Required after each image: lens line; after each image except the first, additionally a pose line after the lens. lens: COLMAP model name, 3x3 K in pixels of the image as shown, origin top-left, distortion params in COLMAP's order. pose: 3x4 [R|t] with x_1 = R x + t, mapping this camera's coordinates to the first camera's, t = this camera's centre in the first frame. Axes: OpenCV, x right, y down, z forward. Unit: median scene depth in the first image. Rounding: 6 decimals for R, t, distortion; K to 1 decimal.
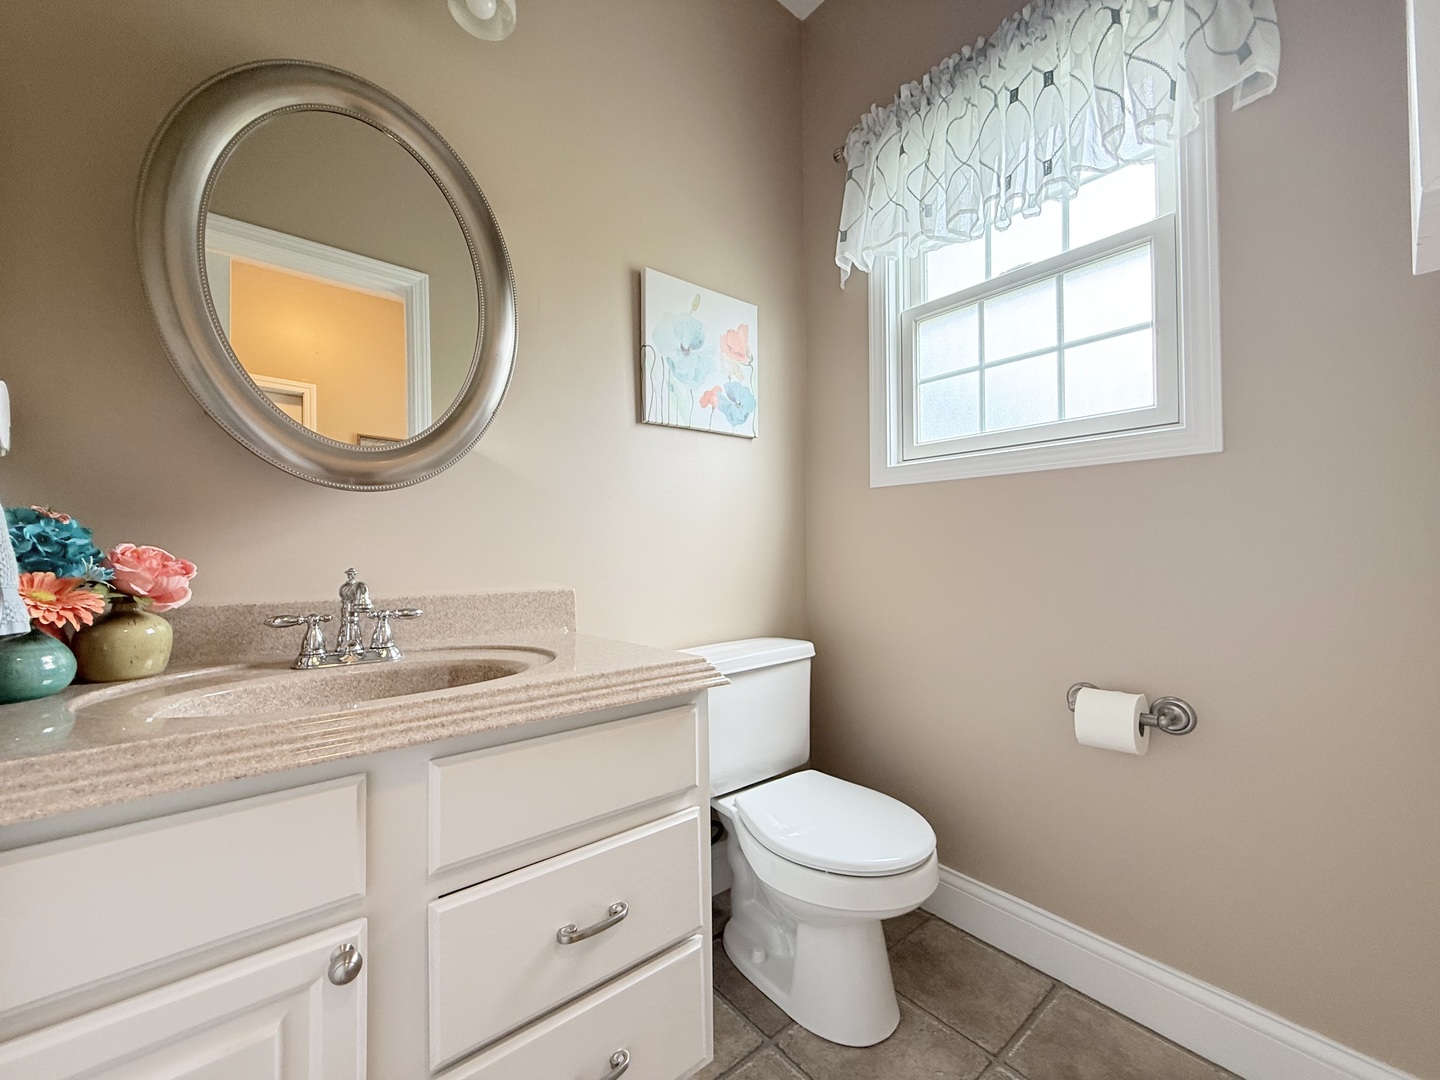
lens RADIAL K [[575.8, 0, 720.0], [0, 575.8, 540.0], [0, 0, 1]] dist [-0.001492, 0.000288]
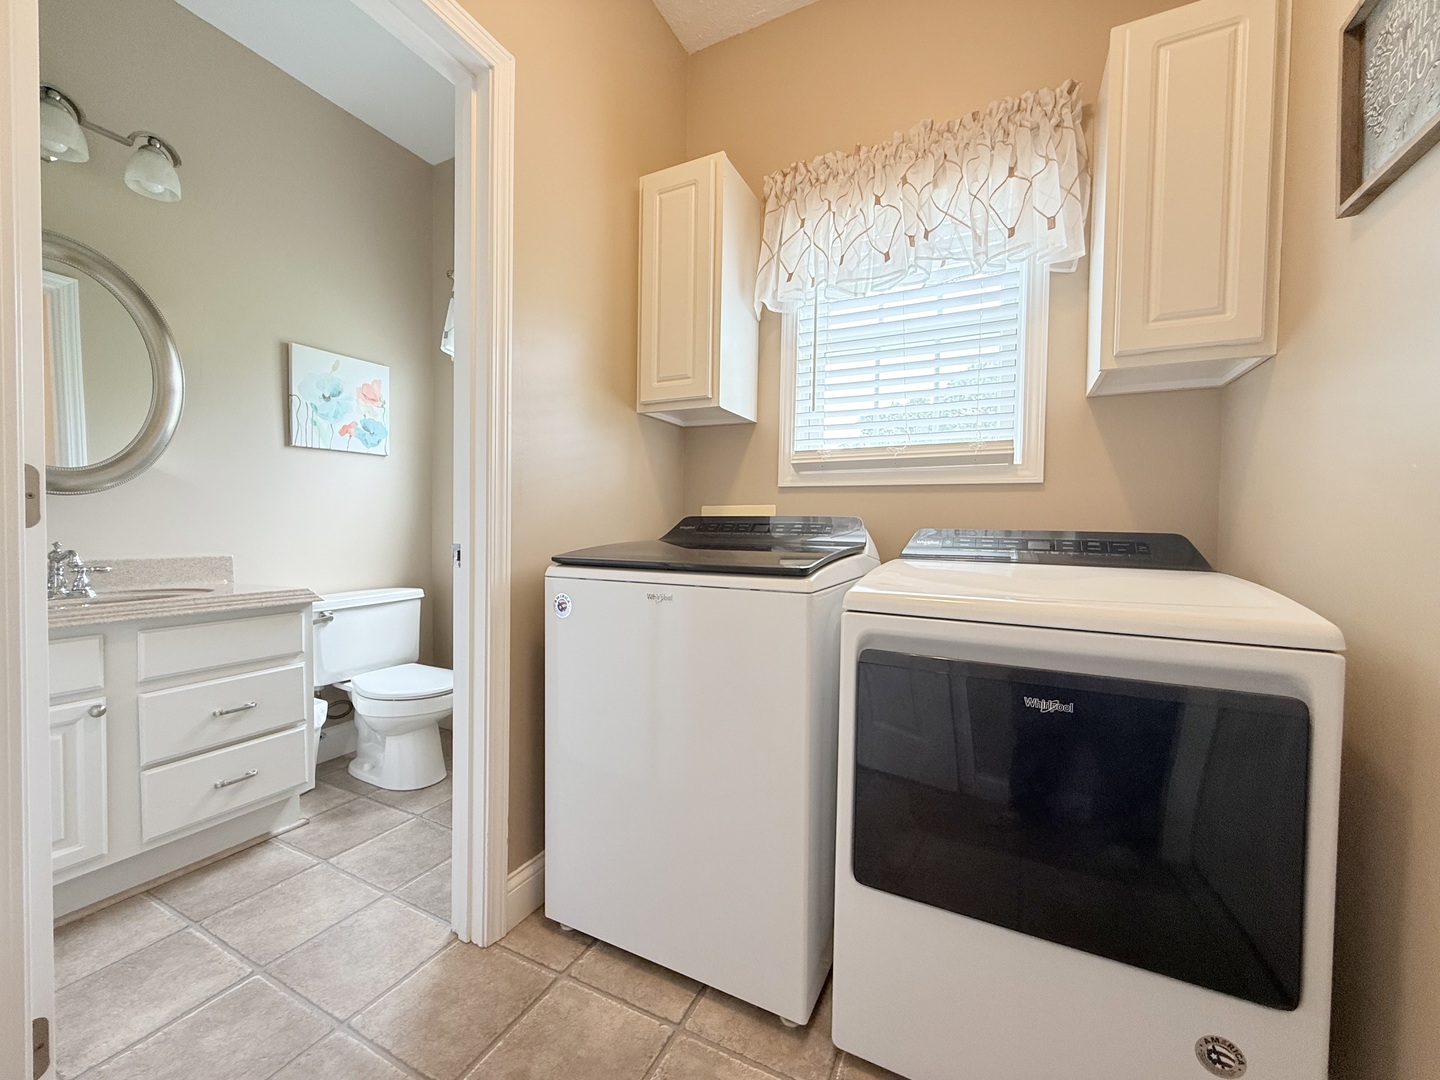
lens RADIAL K [[575.8, 0, 720.0], [0, 575.8, 540.0], [0, 0, 1]] dist [-0.001492, 0.000288]
pose [[0.913066, 0.008790, 0.407718, 0.281399], [-0.028847, 0.998655, 0.043072, -0.054803], [-0.406791, -0.051089, 0.912092, -0.847785]]
